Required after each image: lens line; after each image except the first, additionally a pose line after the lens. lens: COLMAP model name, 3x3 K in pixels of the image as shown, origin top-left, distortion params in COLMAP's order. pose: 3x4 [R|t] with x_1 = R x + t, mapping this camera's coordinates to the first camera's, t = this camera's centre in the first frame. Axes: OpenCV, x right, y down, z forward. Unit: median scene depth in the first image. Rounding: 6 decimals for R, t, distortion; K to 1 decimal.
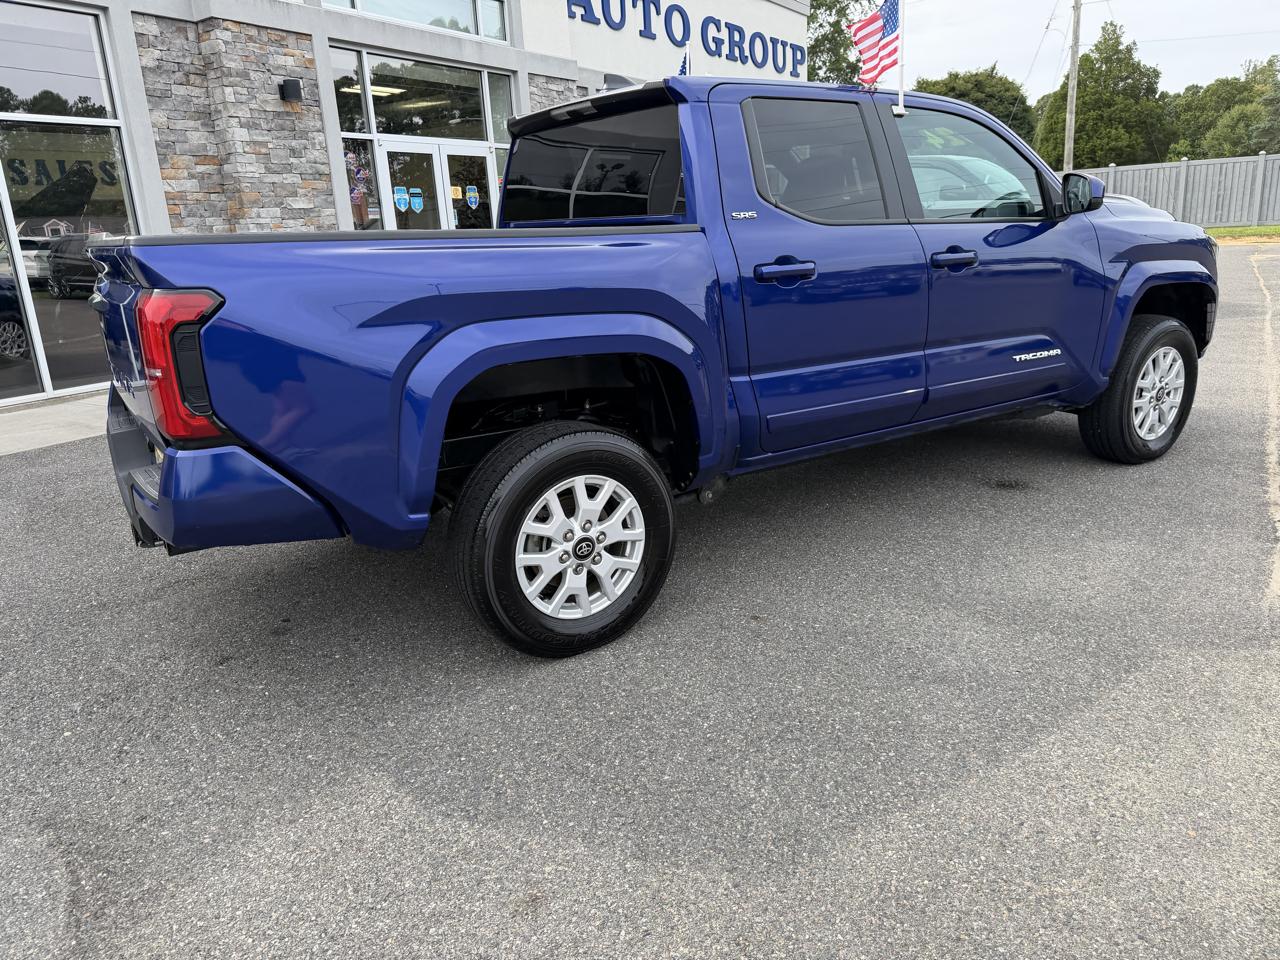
lens RADIAL K [[905.1, 0, 628.9], [0, 905.1, 504.9], [0, 0, 1]] dist [0.003509, -0.006363]
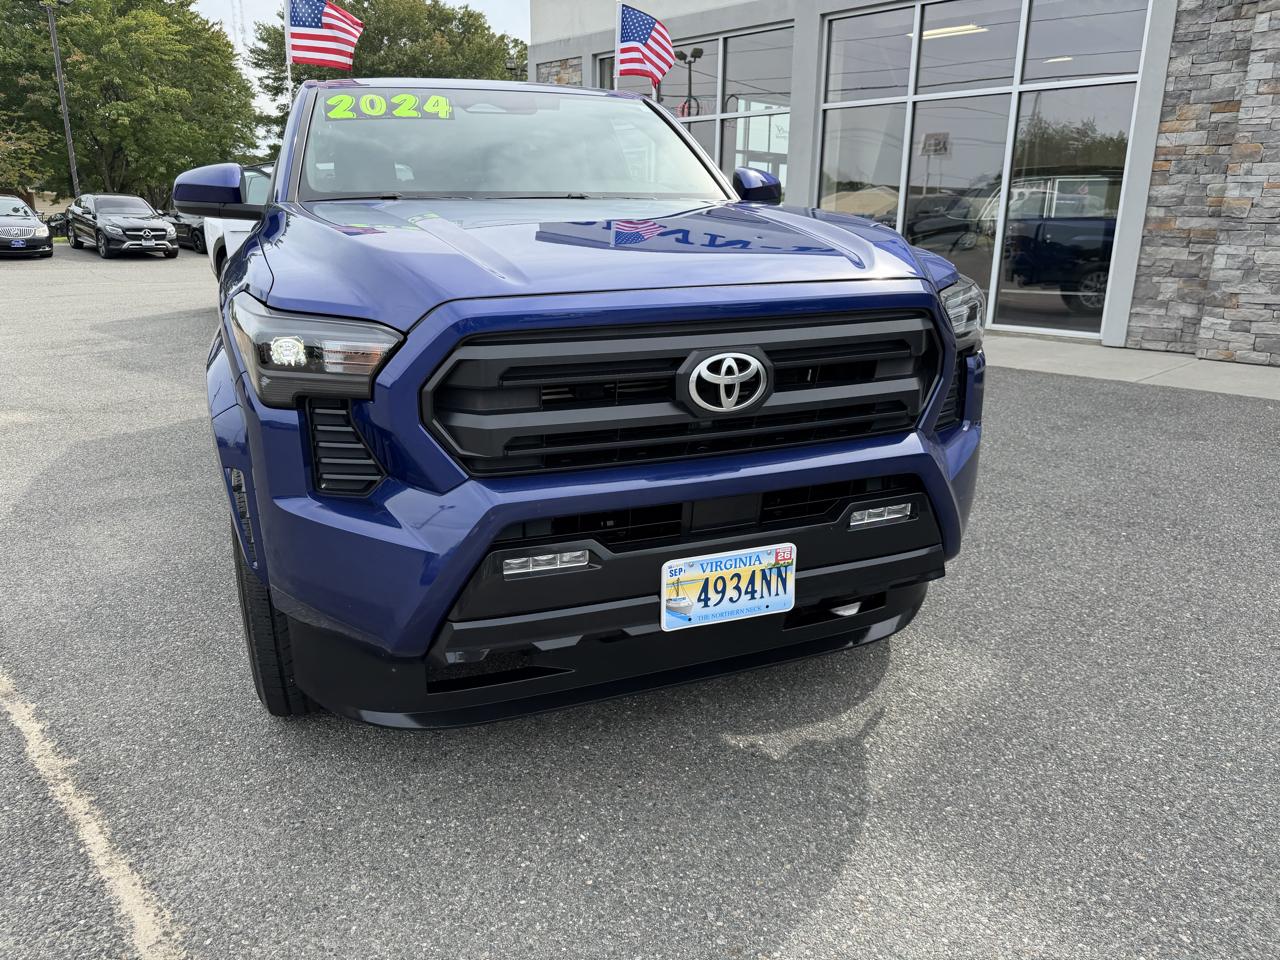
lens RADIAL K [[920.9, 0, 627.4], [0, 920.9, 472.0], [0, 0, 1]] dist [0.004445, -0.009511]
pose [[-0.231010, 0.311444, -0.921758, 0.551138], [-0.274827, 0.887915, 0.368886, -0.234753], [0.933330, 0.338540, -0.119524, 0.678207]]
